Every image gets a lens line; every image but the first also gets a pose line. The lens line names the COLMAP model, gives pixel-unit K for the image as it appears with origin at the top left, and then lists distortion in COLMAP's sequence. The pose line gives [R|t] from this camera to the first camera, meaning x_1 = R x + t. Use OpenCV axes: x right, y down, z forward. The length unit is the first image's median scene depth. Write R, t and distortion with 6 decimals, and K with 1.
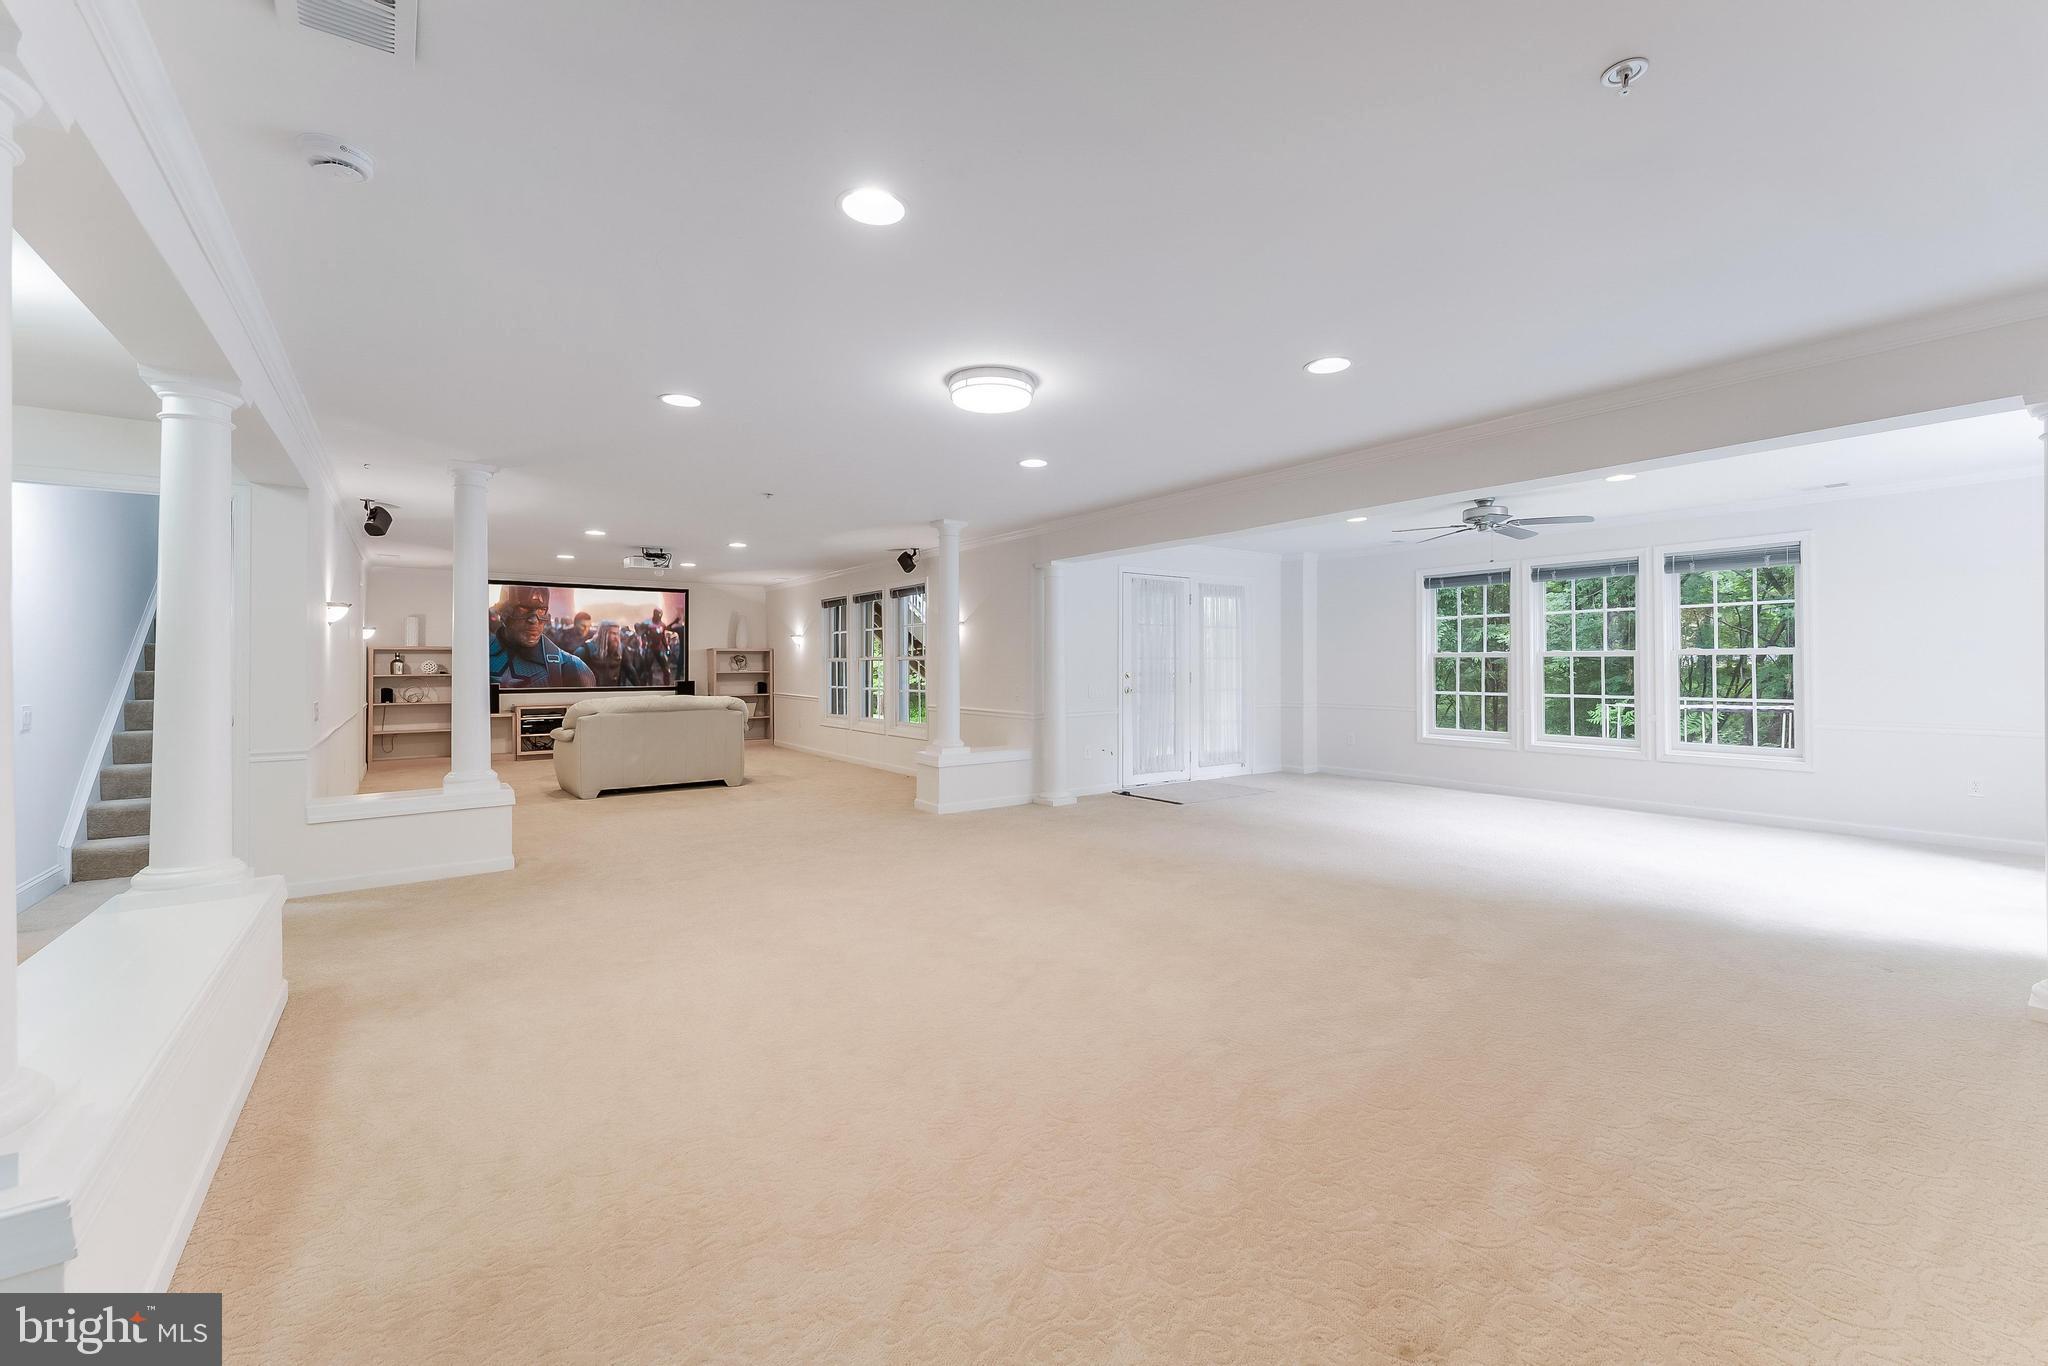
lens RADIAL K [[819.8, 0, 1053.0], [0, 819.8, 675.7], [0, 0, 1]] dist [-0.000391, 0.000051]
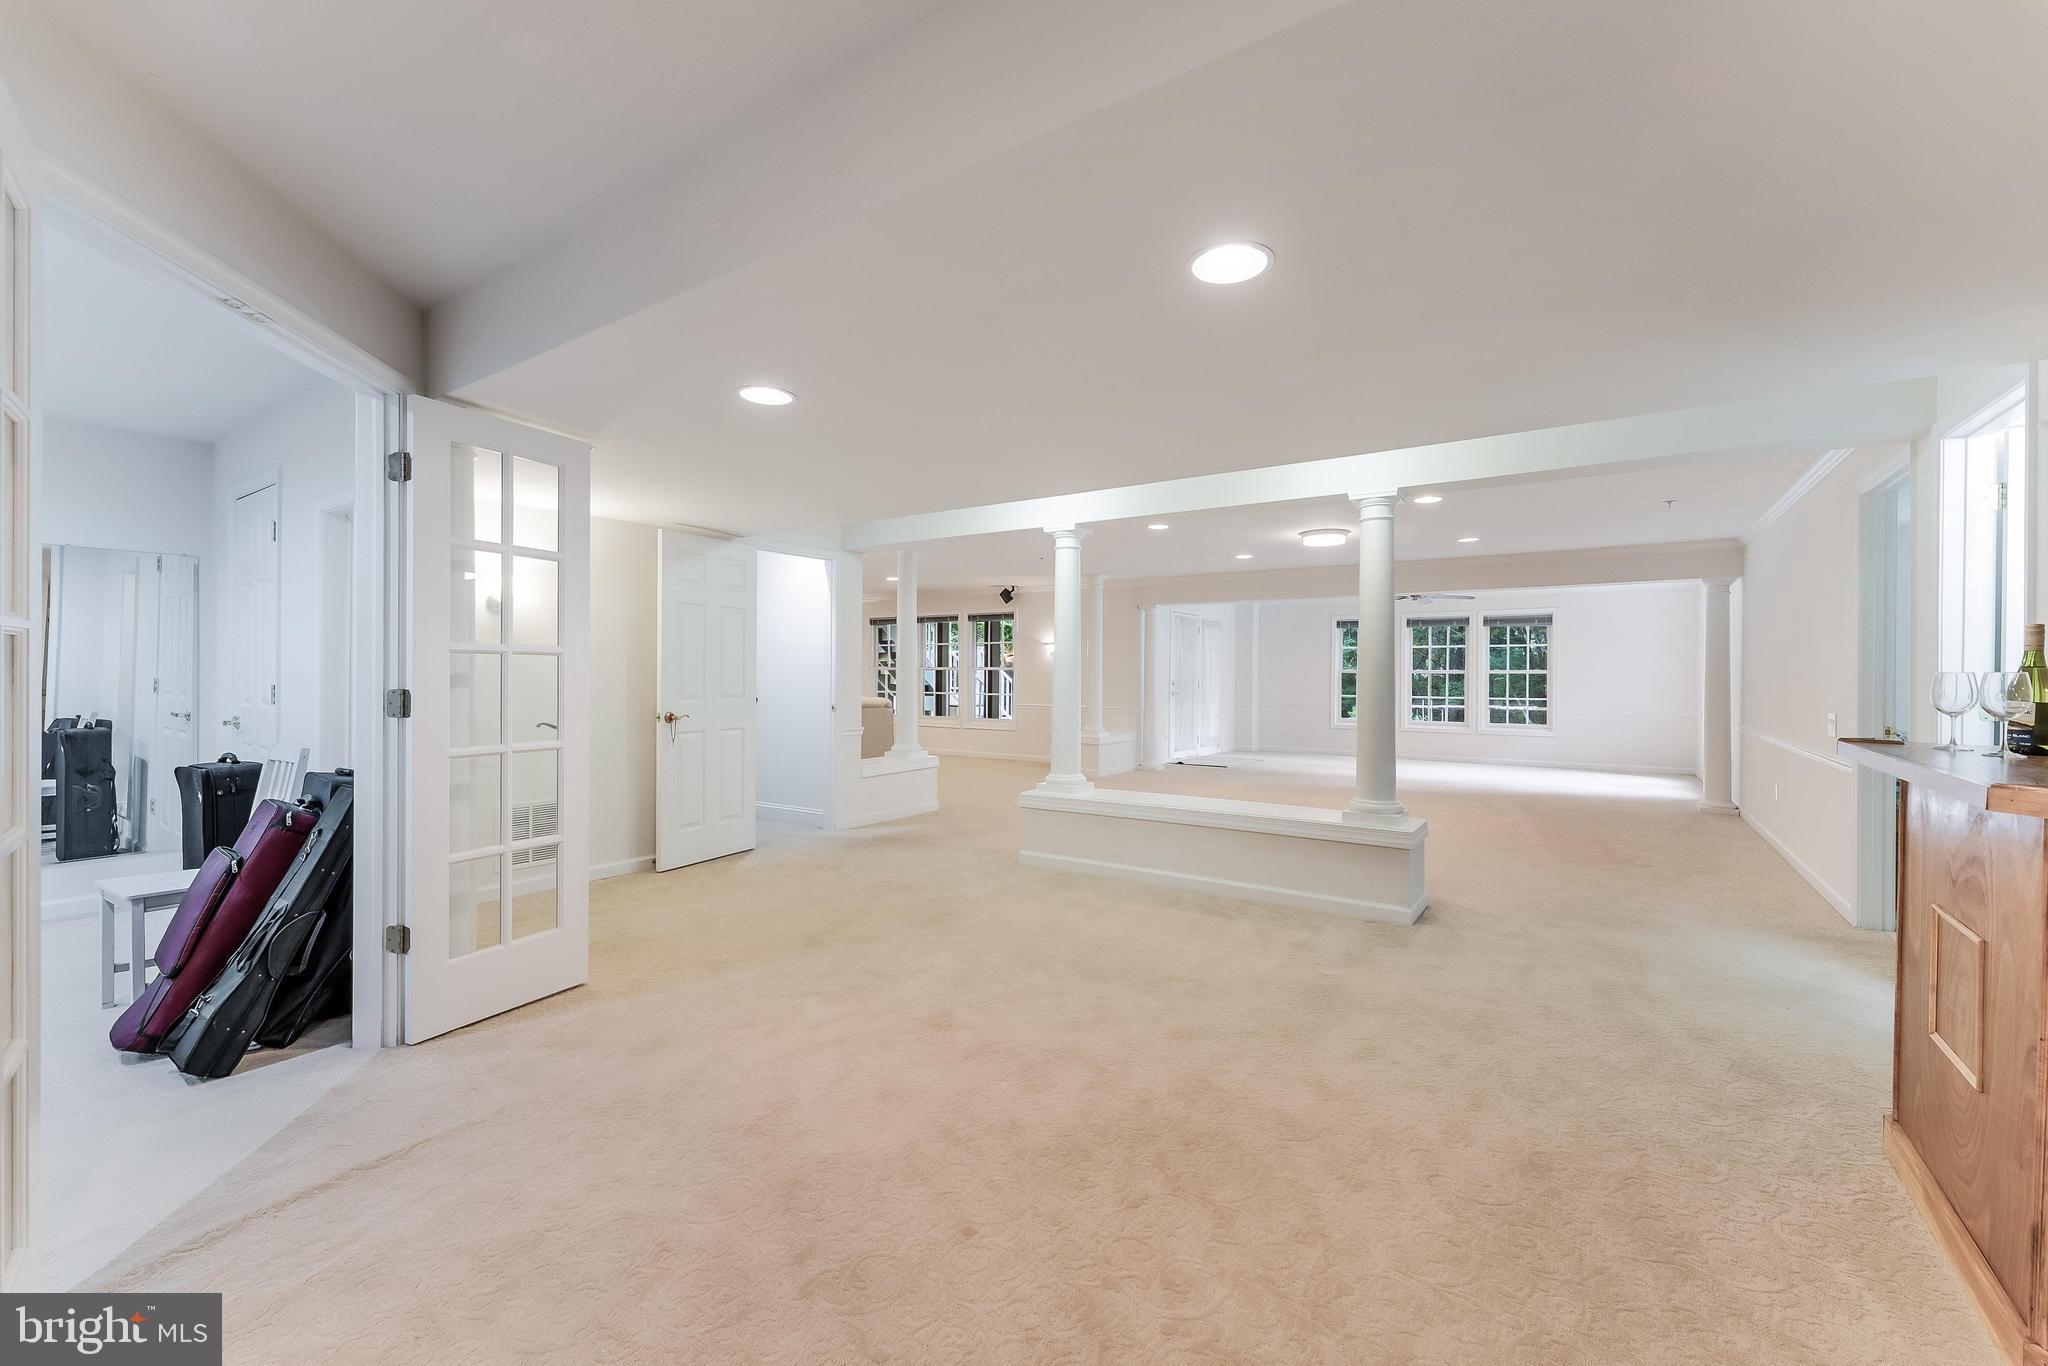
lens RADIAL K [[819.8, 0, 1040.1], [0, 819.8, 683.3], [0, 0, 1]] dist [-0.000391, 0.000051]
pose [[0.946664, 0.006860, 0.322151, -0.687022], [-0.006364, 0.999976, -0.002594, 0.006622], [-0.322161, 0.000405, 0.946685, -0.336690]]
